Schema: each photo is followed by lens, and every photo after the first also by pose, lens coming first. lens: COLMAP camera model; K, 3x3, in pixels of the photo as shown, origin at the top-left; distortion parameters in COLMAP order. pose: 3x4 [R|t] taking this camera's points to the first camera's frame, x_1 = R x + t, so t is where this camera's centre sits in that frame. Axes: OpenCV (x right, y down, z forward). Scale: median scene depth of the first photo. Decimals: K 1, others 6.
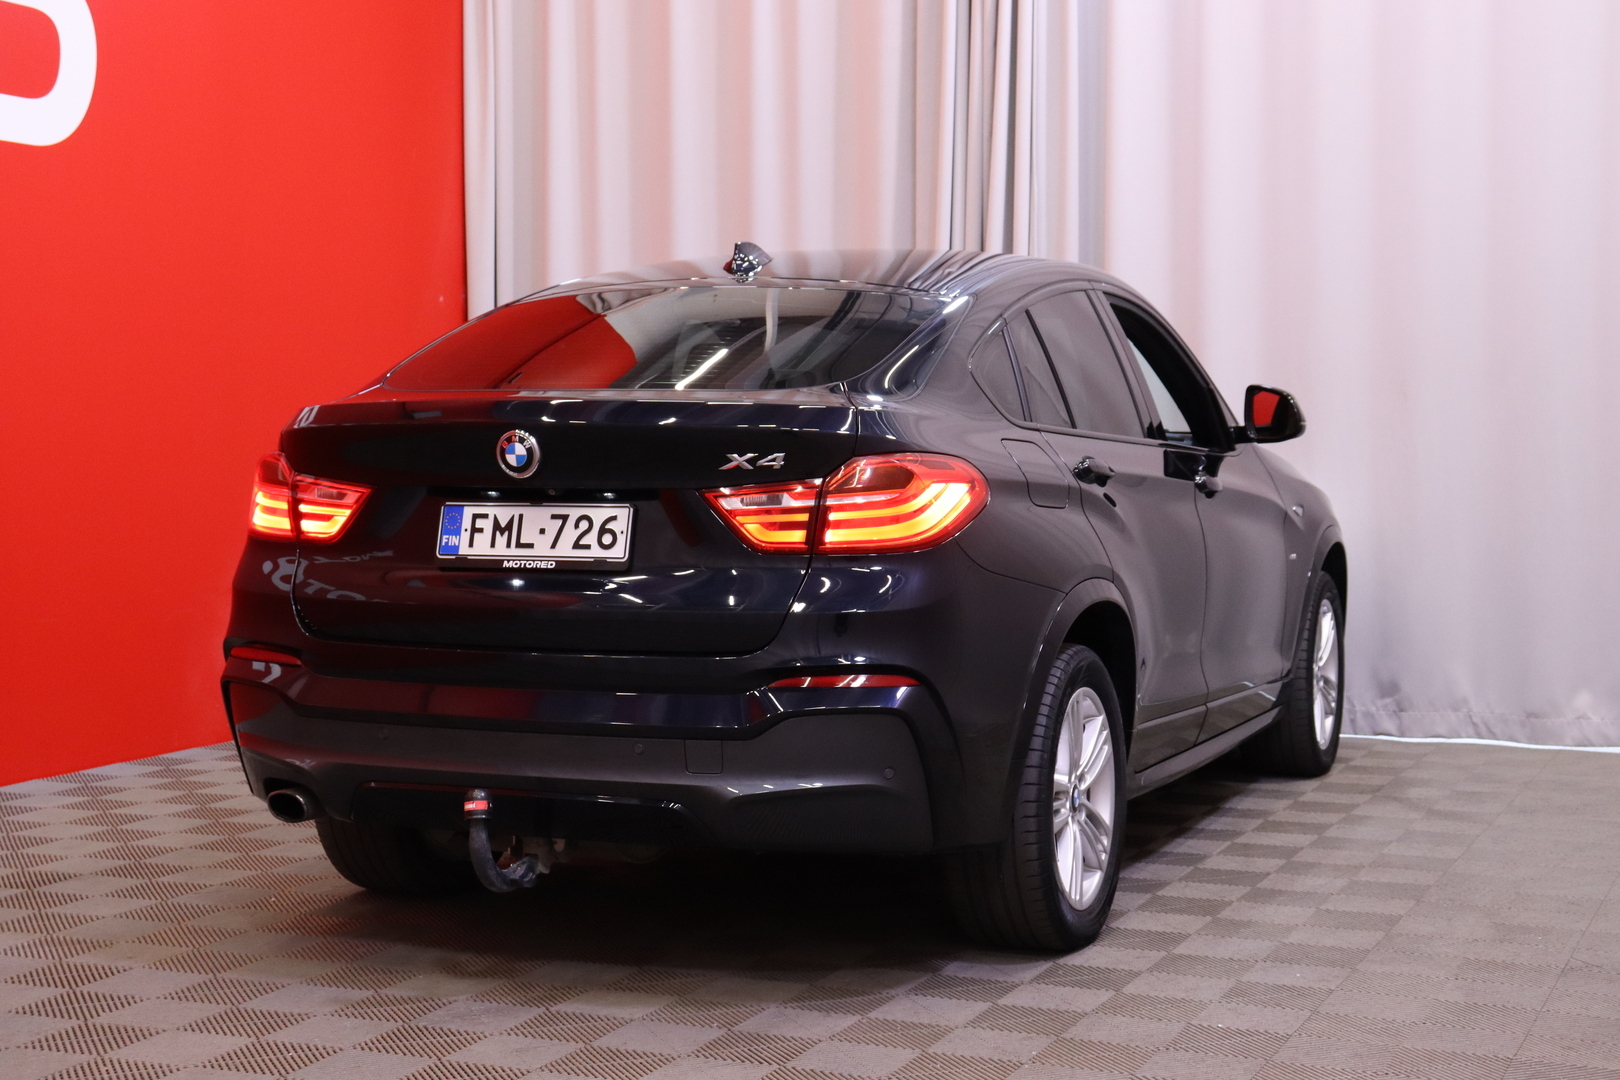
lens RADIAL K [[2593.5, 0, 810.0], [0, 2593.5, 540.0], [0, 0, 1]] dist [-0.033149, -0.002598]
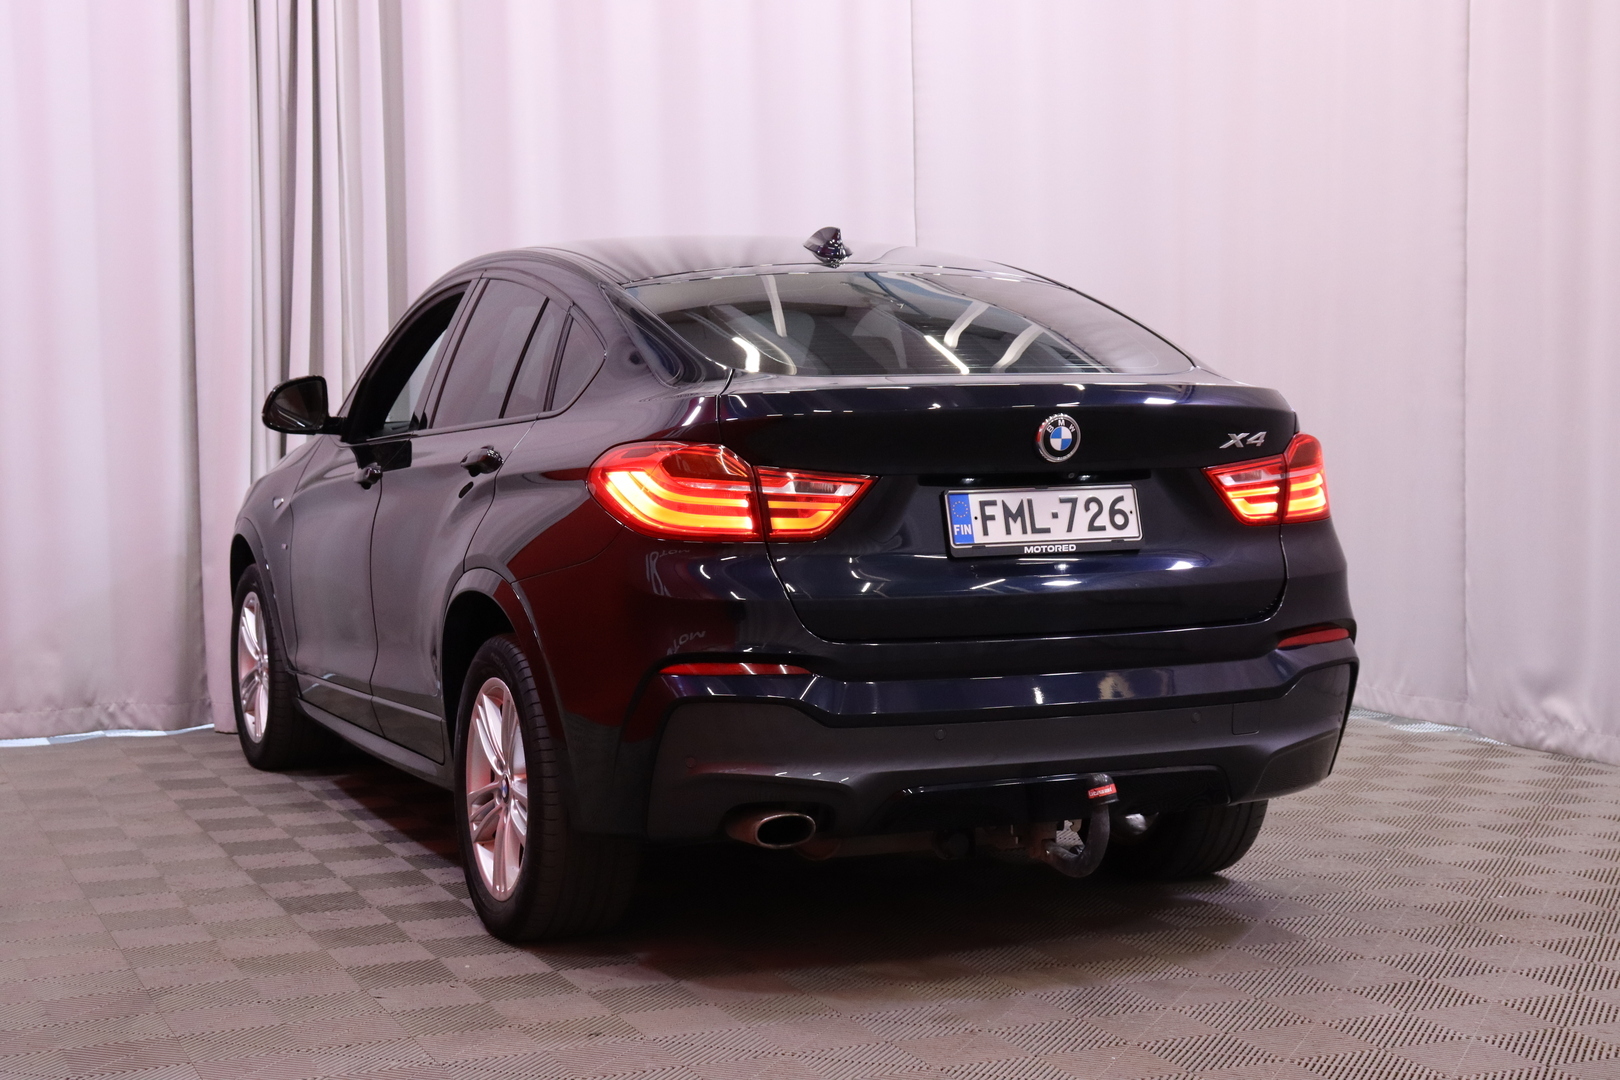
lens RADIAL K [[2593.5, 0, 810.0], [0, 2593.5, 540.0], [0, 0, 1]] dist [-0.033149, -0.002598]
pose [[0.692924, -0.048000, 0.719411, -0.890577], [0.046887, 0.998669, 0.021471, -0.019807], [-0.719484, 0.018853, 0.694253, 0.374391]]
